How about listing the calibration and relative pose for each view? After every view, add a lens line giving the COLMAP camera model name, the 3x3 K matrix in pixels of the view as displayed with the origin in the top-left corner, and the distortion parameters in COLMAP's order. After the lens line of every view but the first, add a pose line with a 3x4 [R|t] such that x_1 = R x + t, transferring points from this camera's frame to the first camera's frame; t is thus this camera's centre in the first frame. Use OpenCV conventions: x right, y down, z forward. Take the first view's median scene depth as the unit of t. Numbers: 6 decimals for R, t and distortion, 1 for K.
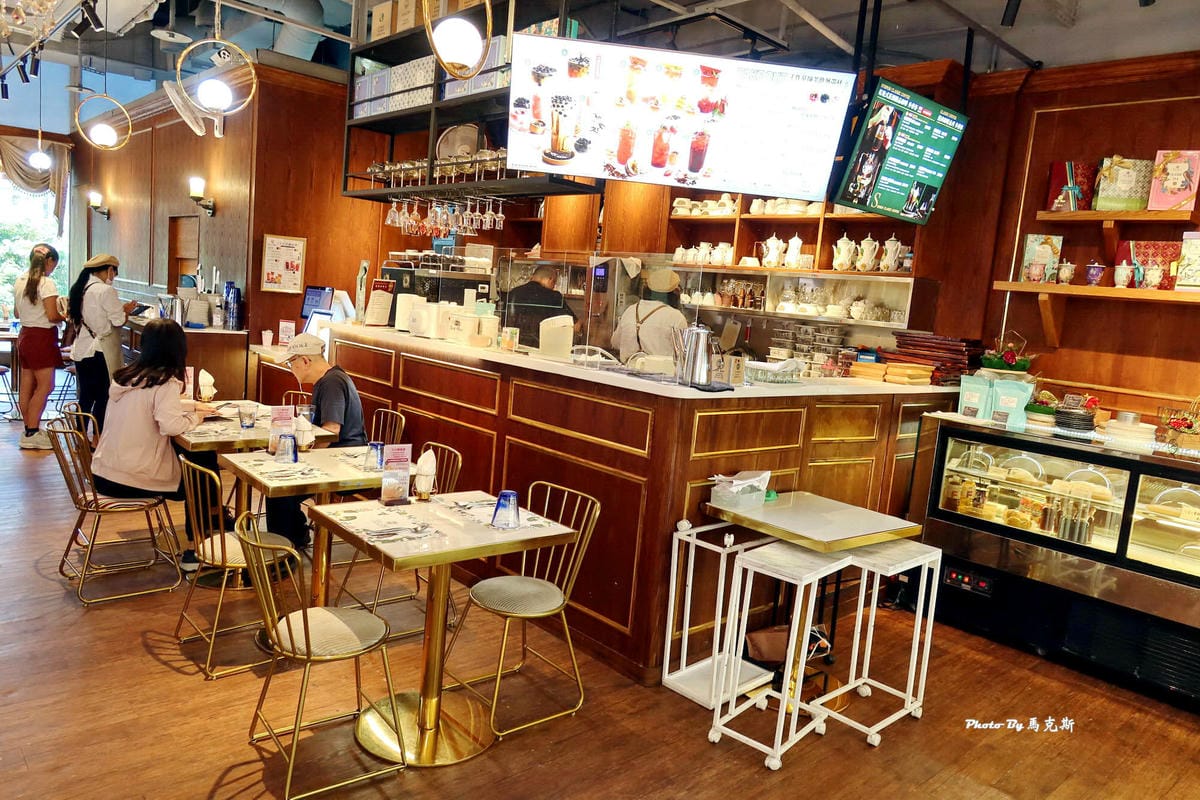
lens RADIAL K [[834.1, 0, 603.4], [0, 834.1, 396.3], [0, 0, 1]] dist [-0.005883, 0.009562]
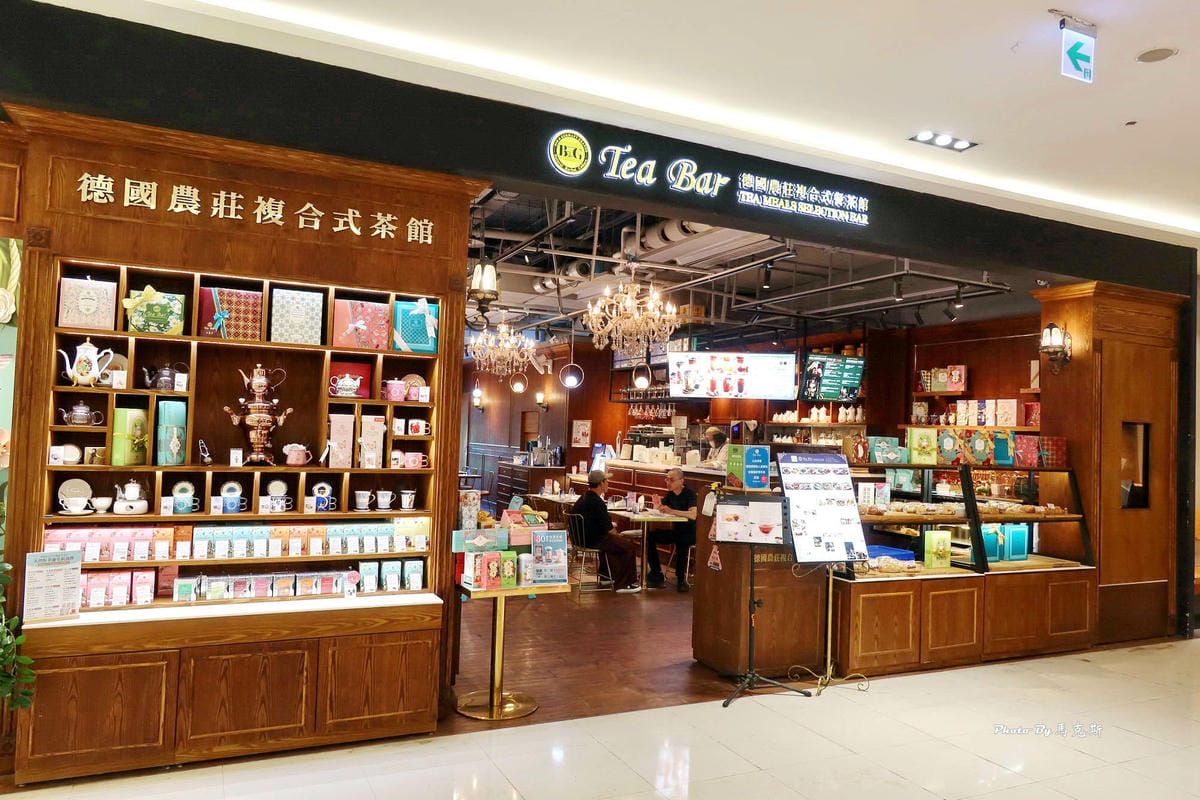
lens RADIAL K [[834.1, 0, 609.4], [0, 834.1, 398.7], [0, 0, 1]] dist [-0.005883, 0.009562]
pose [[0.957849, -0.067134, -0.279317, 0.341421], [0.017757, 0.984287, -0.175682, 0.155109], [0.286722, 0.163317, 0.943990, -1.217144]]
